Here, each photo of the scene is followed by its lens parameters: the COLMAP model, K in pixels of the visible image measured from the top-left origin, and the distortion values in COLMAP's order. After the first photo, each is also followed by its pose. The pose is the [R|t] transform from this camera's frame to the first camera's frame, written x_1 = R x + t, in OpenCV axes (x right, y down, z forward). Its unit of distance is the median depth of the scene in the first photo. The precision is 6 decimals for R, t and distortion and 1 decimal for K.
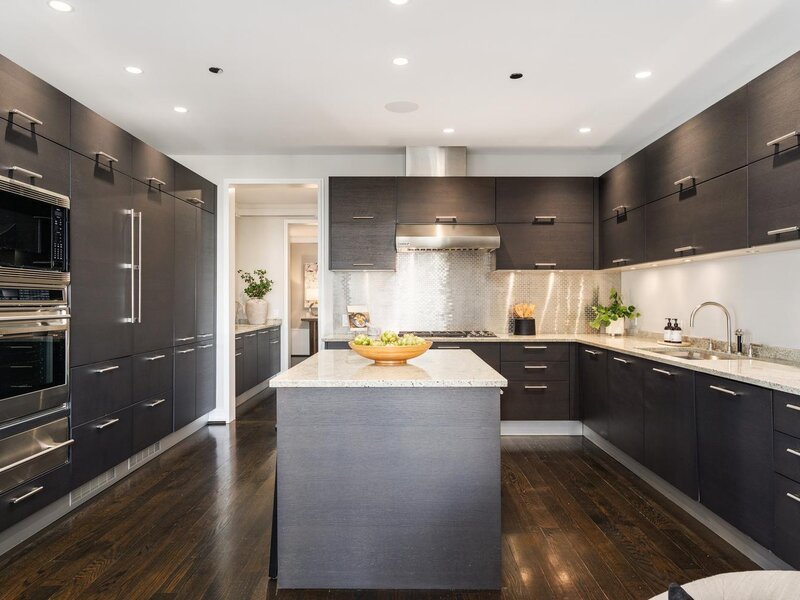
lens RADIAL K [[375.4, 0, 400.0], [0, 375.4, 300.0], [0, 0, 1]] dist [0.000165, -0.000655]
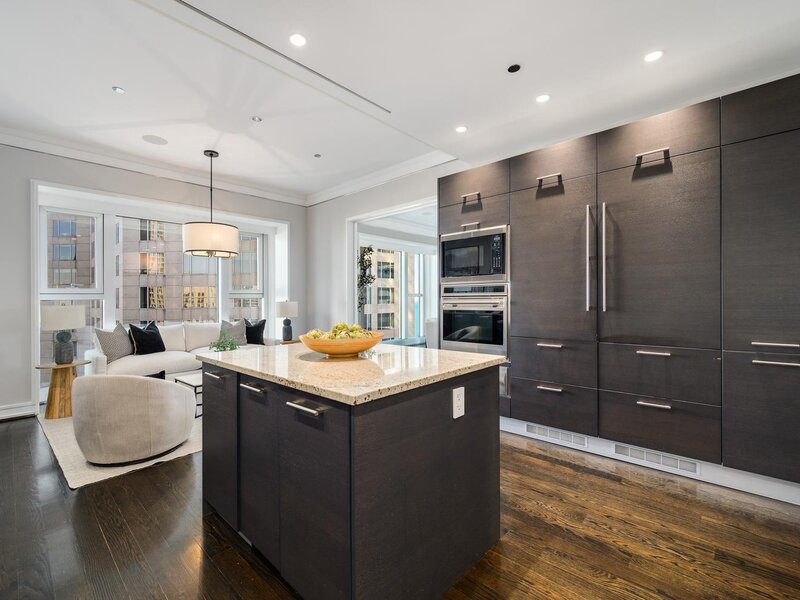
lens RADIAL K [[375.4, 0, 400.0], [0, 375.4, 300.0], [0, 0, 1]] dist [0.000165, -0.000655]
pose [[-0.681574, 0.007587, -0.731710, 0.603669], [0.010719, 0.999942, 0.000383, 0.029149], [0.731670, -0.007582, -0.681616, 1.794837]]
